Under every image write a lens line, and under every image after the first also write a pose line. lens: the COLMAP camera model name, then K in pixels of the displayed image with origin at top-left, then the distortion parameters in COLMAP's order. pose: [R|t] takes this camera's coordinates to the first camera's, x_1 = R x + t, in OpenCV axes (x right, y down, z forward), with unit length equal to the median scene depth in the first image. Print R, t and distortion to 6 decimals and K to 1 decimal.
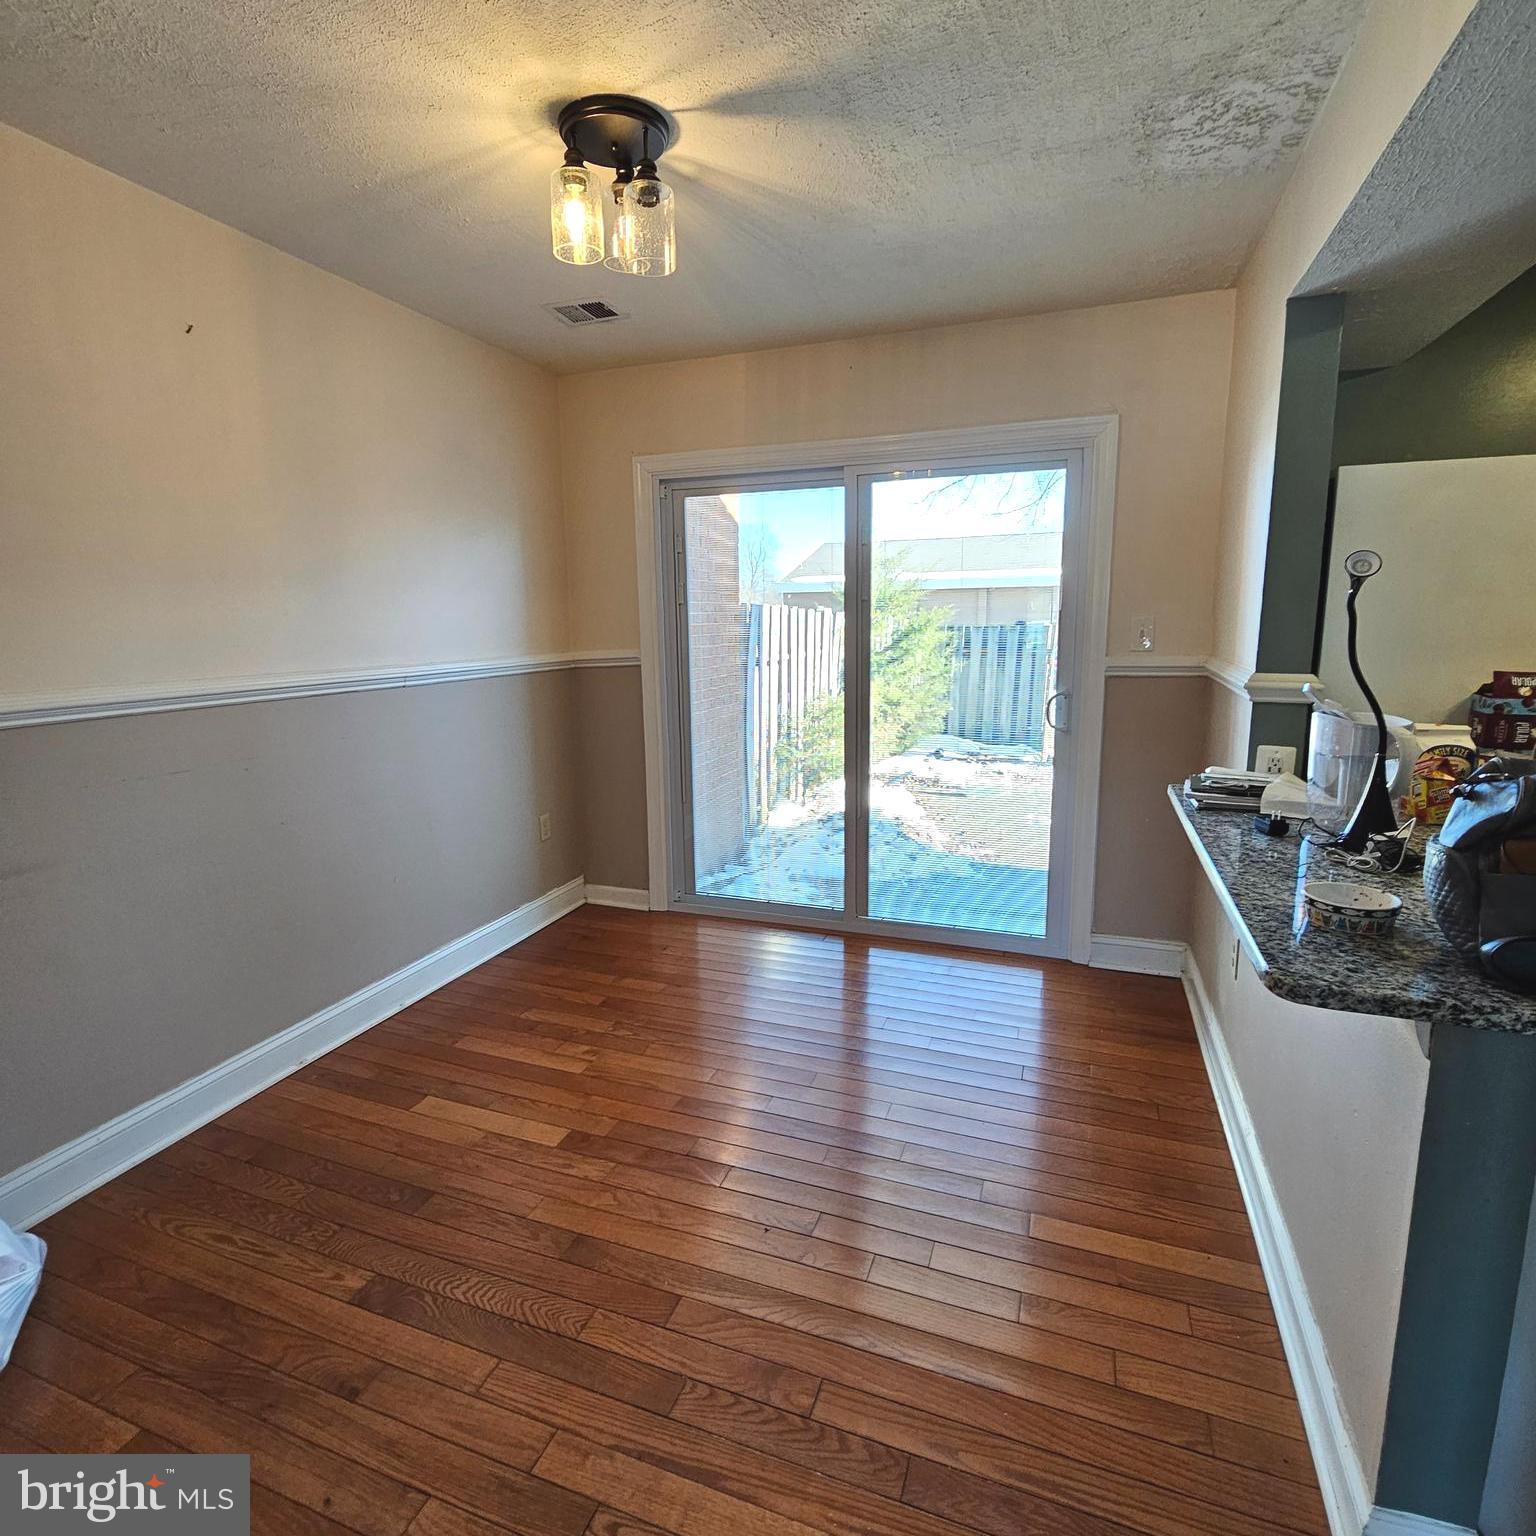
lens RADIAL K [[837.7, 0, 760.4], [0, 837.7, 753.1], [0, 0, 1]] dist [-0.003615, 0.000354]
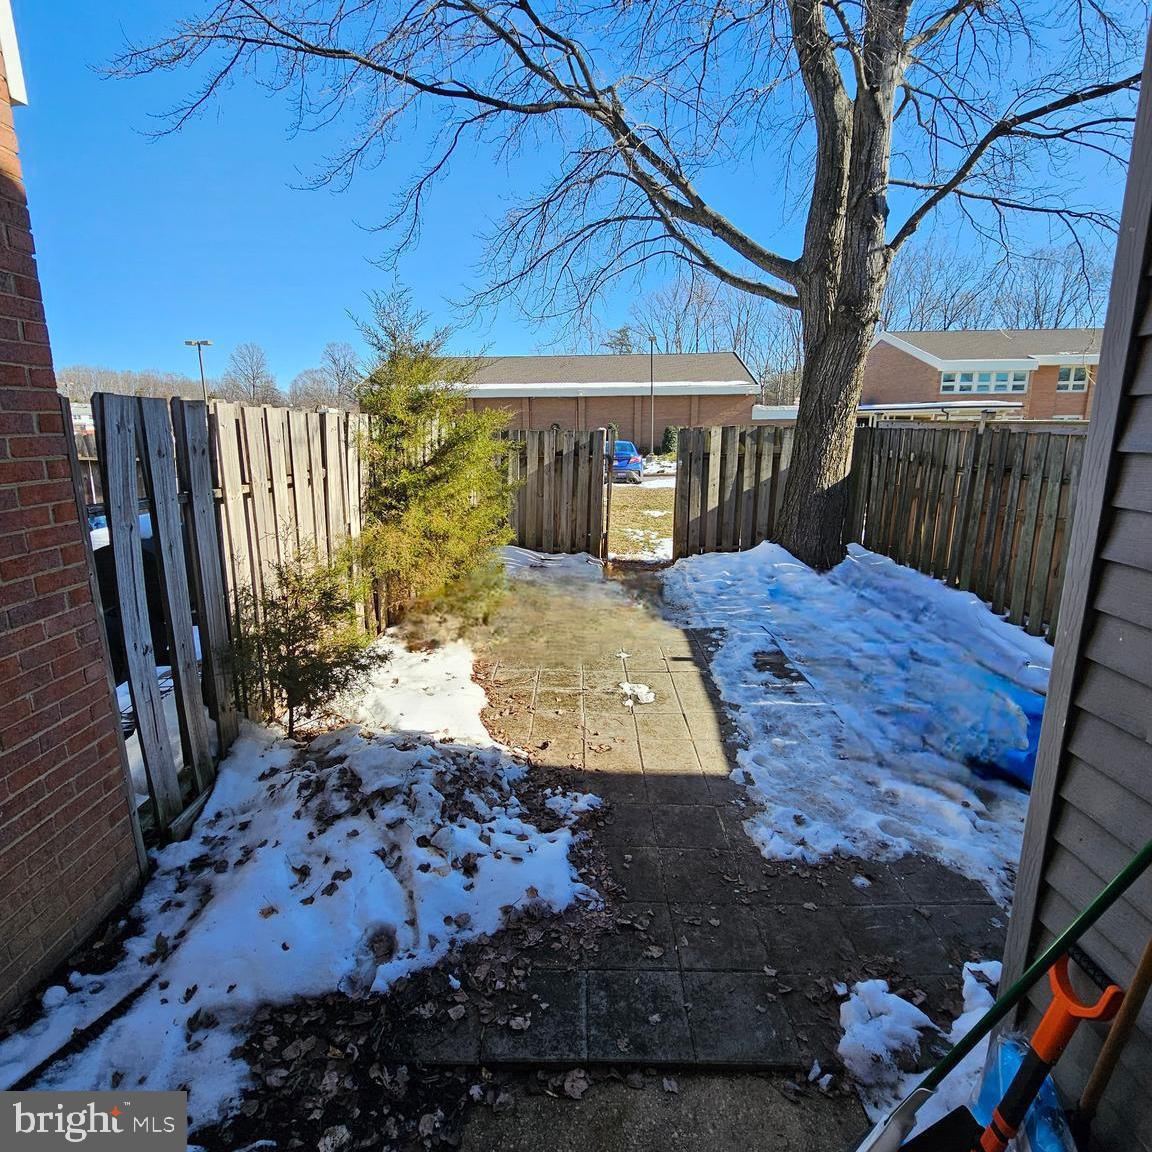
lens RADIAL K [[628.3, 0, 570.3], [0, 628.3, 564.8], [0, 0, 1]] dist [-0.003615, 0.000354]
pose [[0.946541, -0.067869, 0.315362, 0.065826], [0.047160, 0.996227, 0.072849, -0.050876], [-0.319117, -0.054082, 0.946171, 0.309943]]
